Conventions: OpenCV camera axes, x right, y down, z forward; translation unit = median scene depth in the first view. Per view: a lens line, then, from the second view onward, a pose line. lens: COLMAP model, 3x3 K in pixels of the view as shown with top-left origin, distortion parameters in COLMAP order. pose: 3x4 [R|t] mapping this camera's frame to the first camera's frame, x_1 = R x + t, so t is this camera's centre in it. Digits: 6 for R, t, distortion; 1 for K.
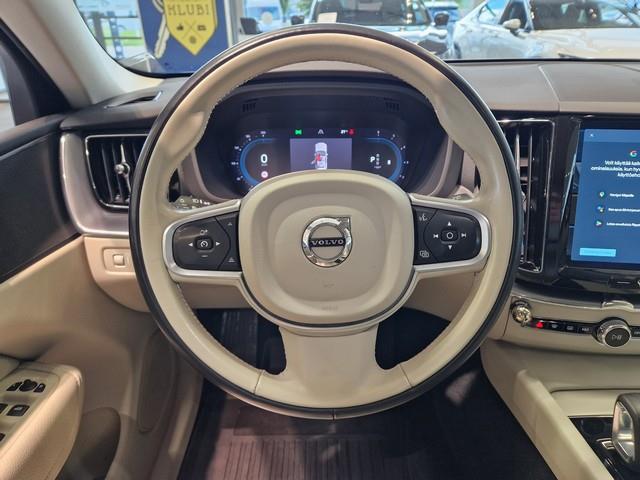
lens RADIAL K [[445.0, 0, 308.0], [0, 445.0, 250.4], [0, 0, 1]] dist [0.049253, -0.032430]
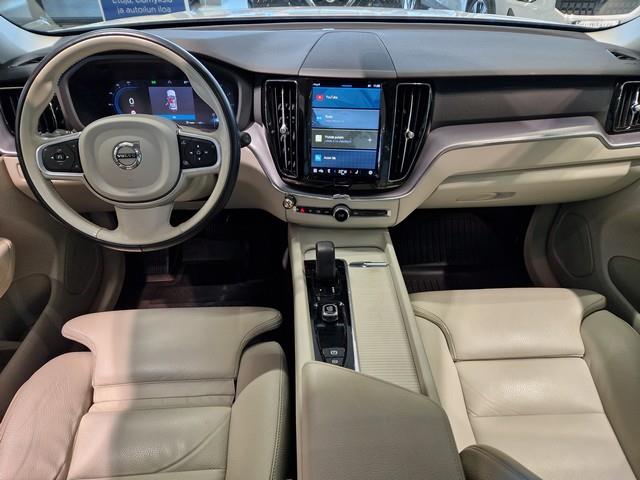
lens RADIAL K [[445.0, 0, 315.6], [0, 445.0, 248.8], [0, 0, 1]] dist [0.049253, -0.032430]
pose [[0.998731, -0.015938, 0.047774, 0.657239], [0.008322, 0.987791, 0.155559, 0.070929], [-0.049670, -0.154964, 0.986671, -0.850405]]
